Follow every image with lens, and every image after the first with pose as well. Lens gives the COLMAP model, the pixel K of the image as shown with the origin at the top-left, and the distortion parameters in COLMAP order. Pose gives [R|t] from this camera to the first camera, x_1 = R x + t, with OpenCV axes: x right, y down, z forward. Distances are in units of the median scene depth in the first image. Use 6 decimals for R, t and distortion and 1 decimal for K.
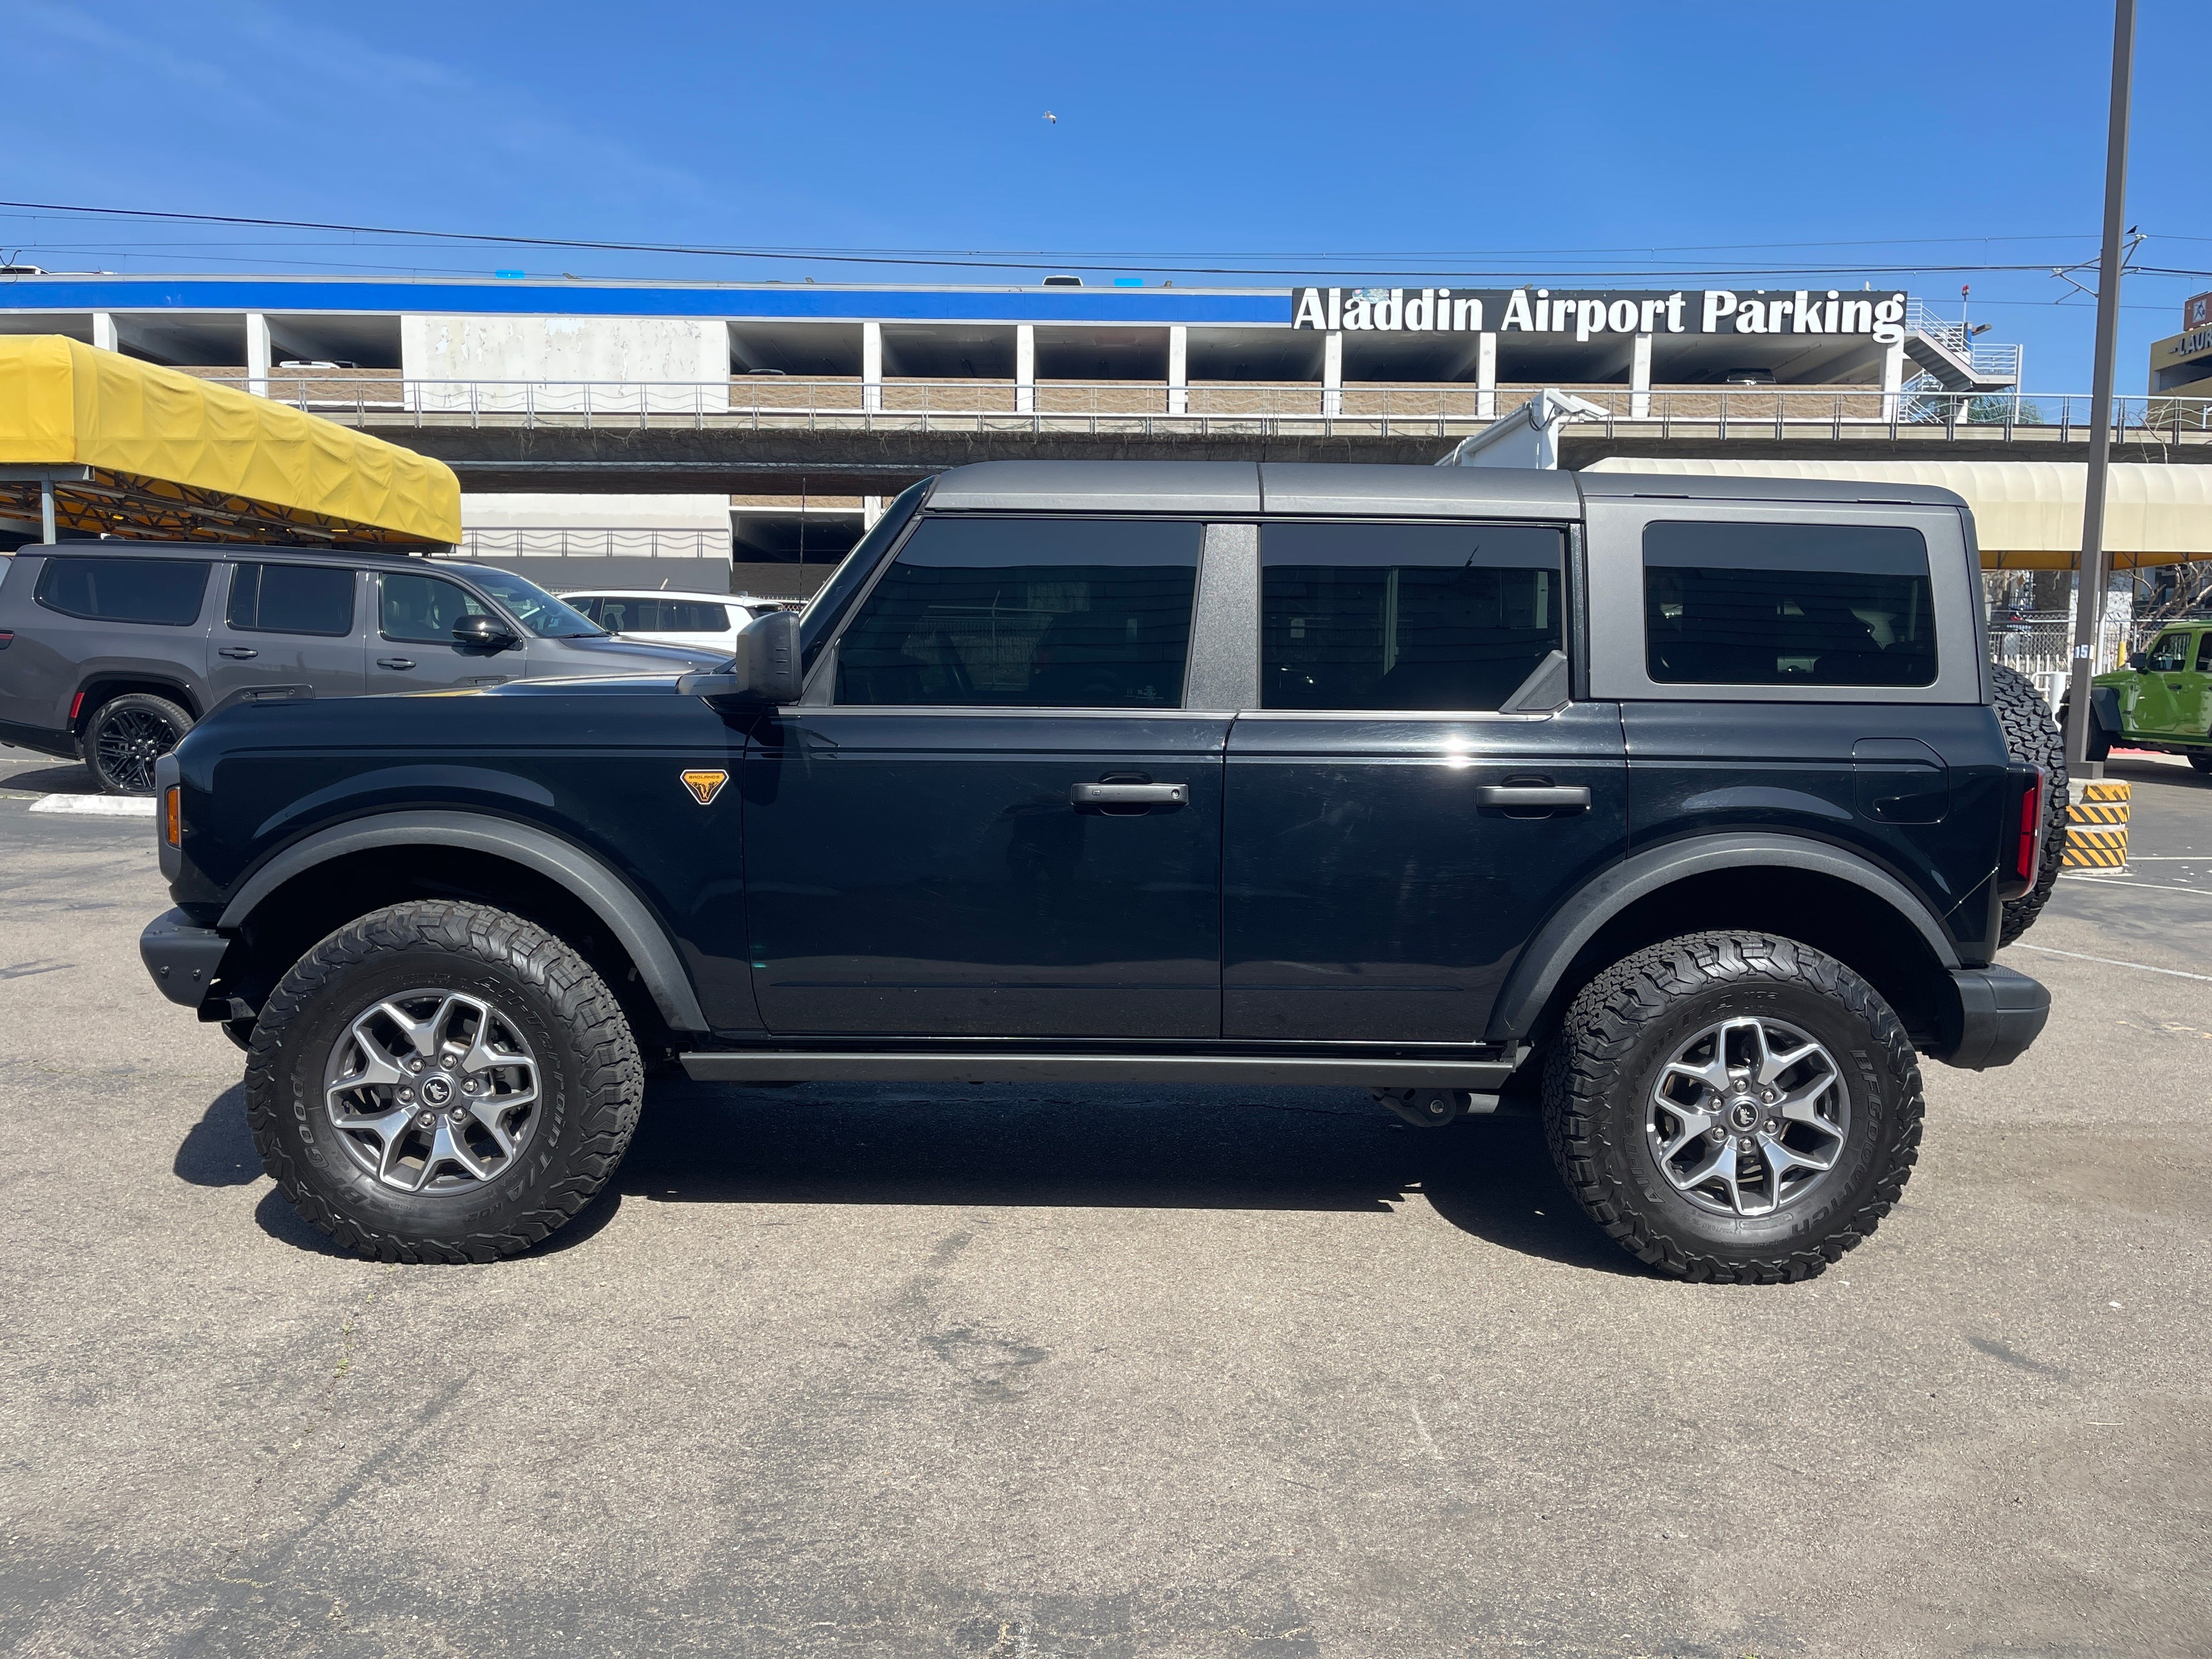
lens RADIAL K [[1714.7, 0, 1098.9], [0, 1714.7, 793.6], [0, 0, 1]] dist [0.049468, -0.095512]
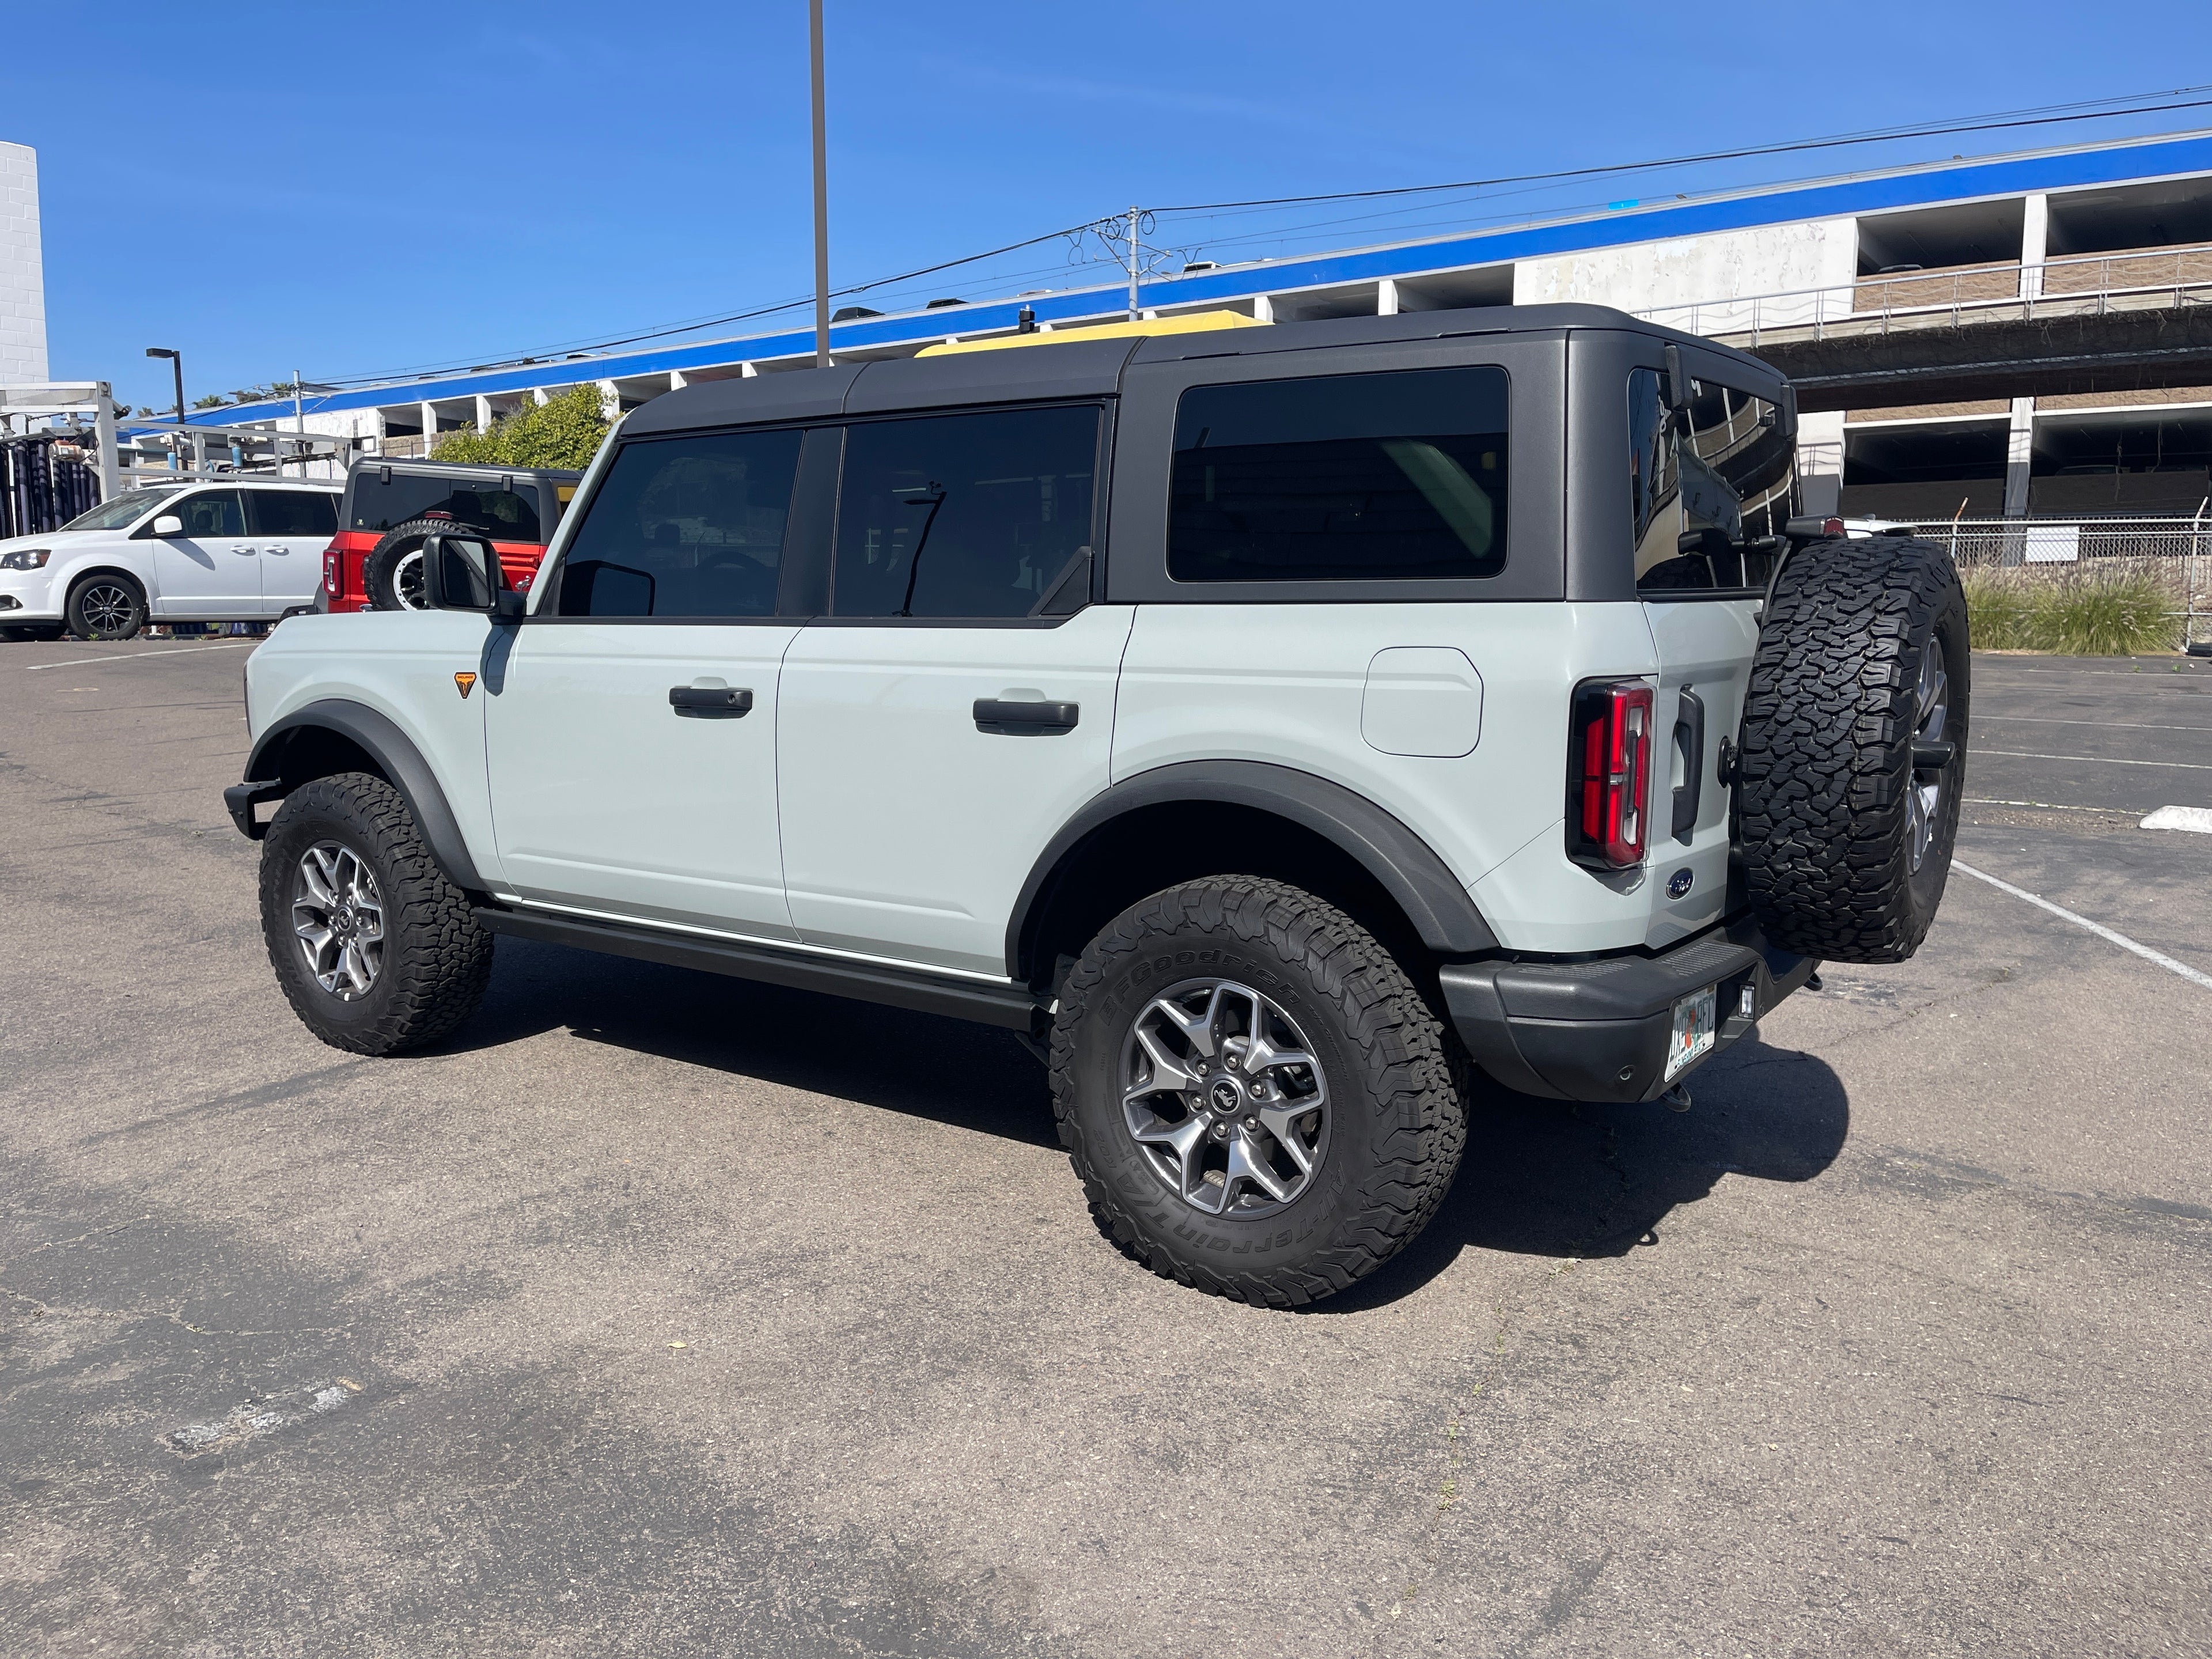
lens RADIAL K [[1658.4, 0, 1106.0], [0, 1658.4, 829.5], [0, 0, 1]] dist [0.120731, -0.095466]
pose [[0.820928, 0.068819, -0.566870, -0.111714], [-0.033547, 0.996809, 0.072432, -0.025181], [0.570045, -0.040444, 0.820617, 0.212284]]
